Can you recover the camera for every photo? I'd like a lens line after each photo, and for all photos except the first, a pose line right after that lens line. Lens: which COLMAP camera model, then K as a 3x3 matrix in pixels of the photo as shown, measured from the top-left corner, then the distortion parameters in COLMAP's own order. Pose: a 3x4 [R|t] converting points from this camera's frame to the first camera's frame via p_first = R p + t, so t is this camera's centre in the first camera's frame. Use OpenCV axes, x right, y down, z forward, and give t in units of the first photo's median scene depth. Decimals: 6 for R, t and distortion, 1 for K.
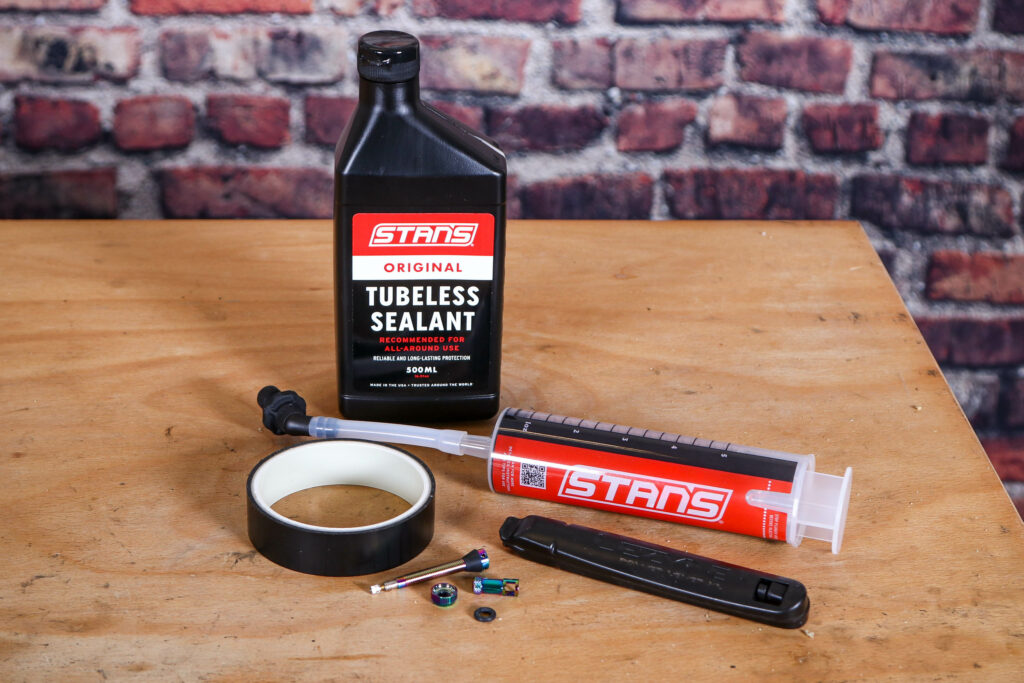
lens RADIAL K [[2204.2, 0, 509.1], [0, 2204.2, 343.7], [0, 0, 1]] dist [0.093185, 0.000000]
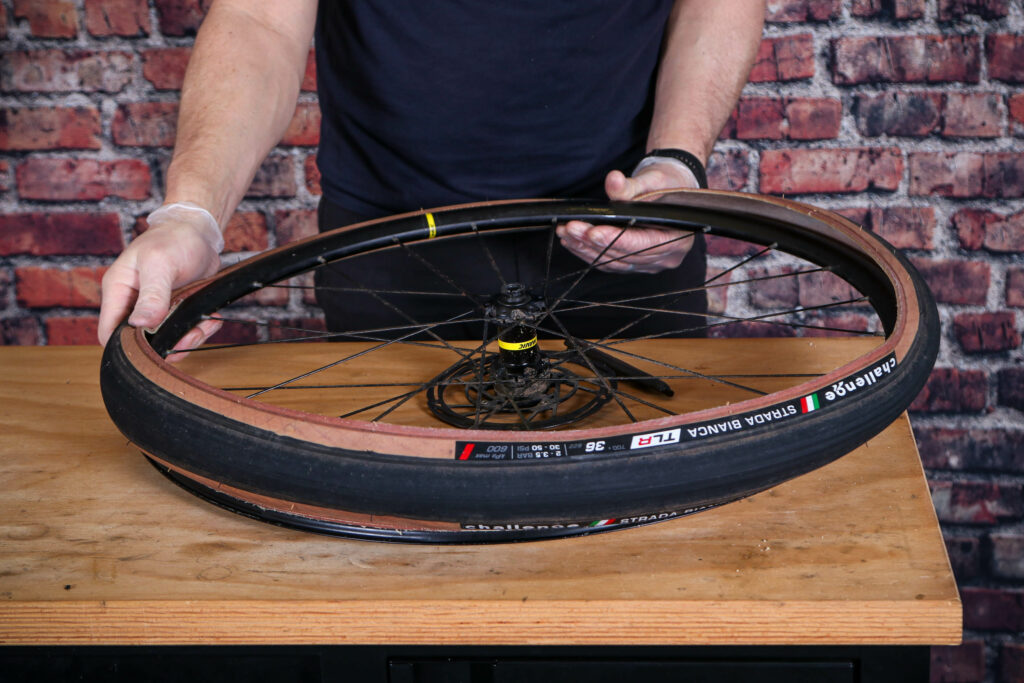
lens RADIAL K [[1909.4, 0, 514.3], [0, 1909.4, 339.8], [0, 0, 1]] dist [0.267364, 0.000000]
pose [[0.987582, -0.024586, -0.155171, 0.057767], [0.003281, 0.990692, -0.136086, 0.054977], [0.157072, 0.133887, 0.978469, -0.112595]]
